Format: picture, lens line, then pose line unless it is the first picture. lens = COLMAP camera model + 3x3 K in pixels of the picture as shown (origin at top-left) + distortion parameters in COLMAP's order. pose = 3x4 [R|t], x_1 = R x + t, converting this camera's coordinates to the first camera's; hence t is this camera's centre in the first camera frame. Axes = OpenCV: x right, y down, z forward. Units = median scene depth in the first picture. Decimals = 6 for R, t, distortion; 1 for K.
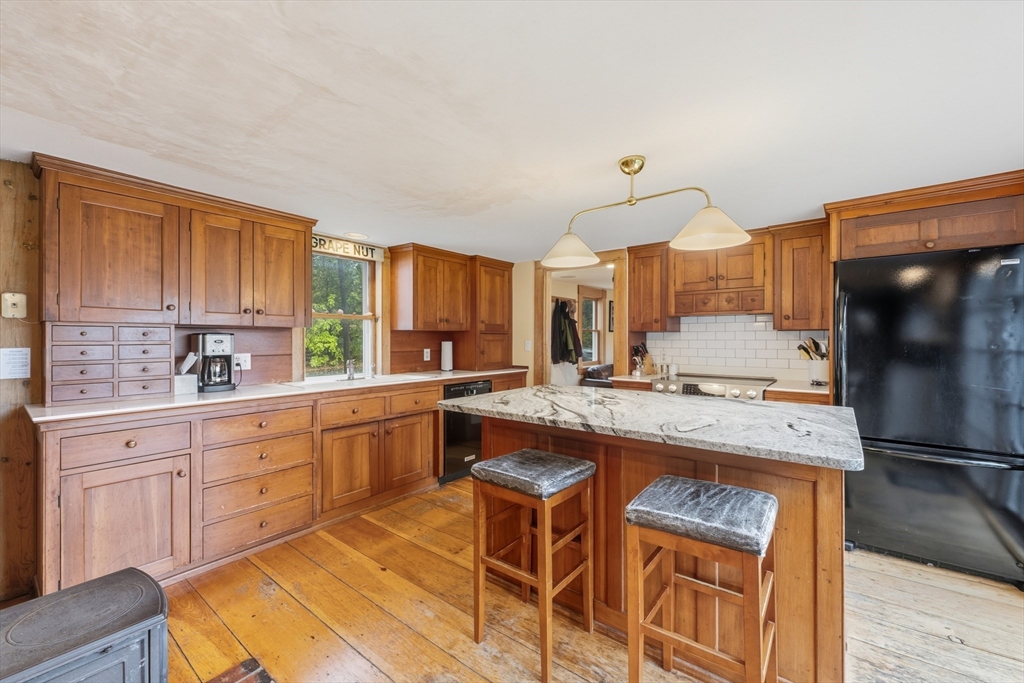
lens RADIAL K [[407.9, 0, 507.7], [0, 407.9, 337.5], [0, 0, 1]] dist [-0.000627, -0.000038]
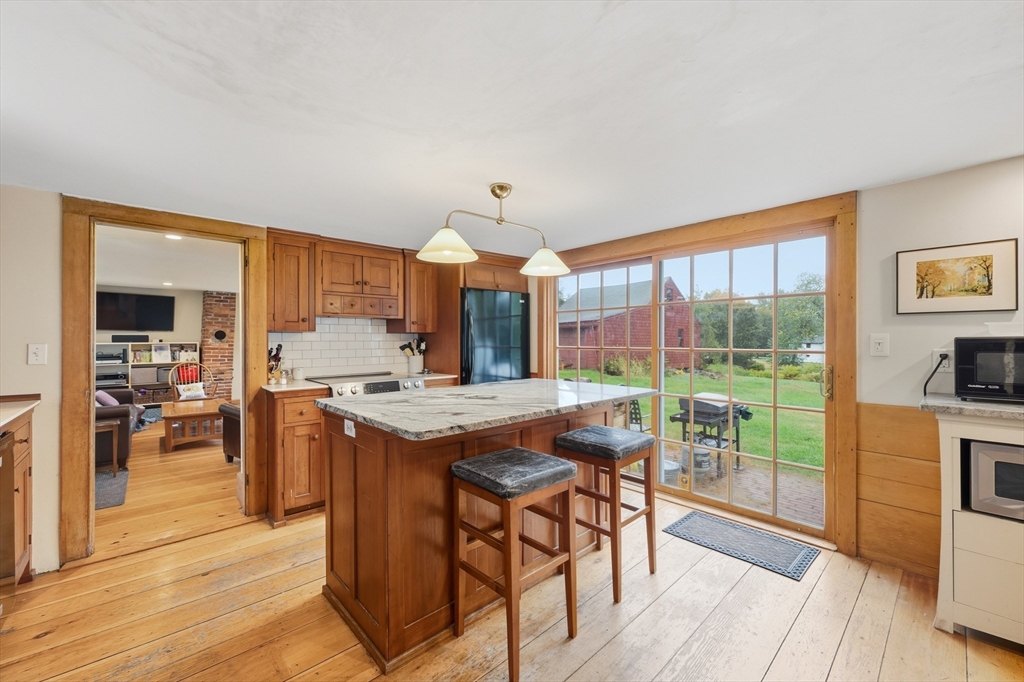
lens RADIAL K [[407.9, 0, 507.7], [0, 407.9, 337.0], [0, 0, 1]] dist [-0.000627, -0.000038]
pose [[0.162790, 0.008790, 0.986622, -0.893448], [0.000080, 0.999960, -0.008922, 0.009993], [-0.986661, 0.001532, 0.162783, 0.821930]]
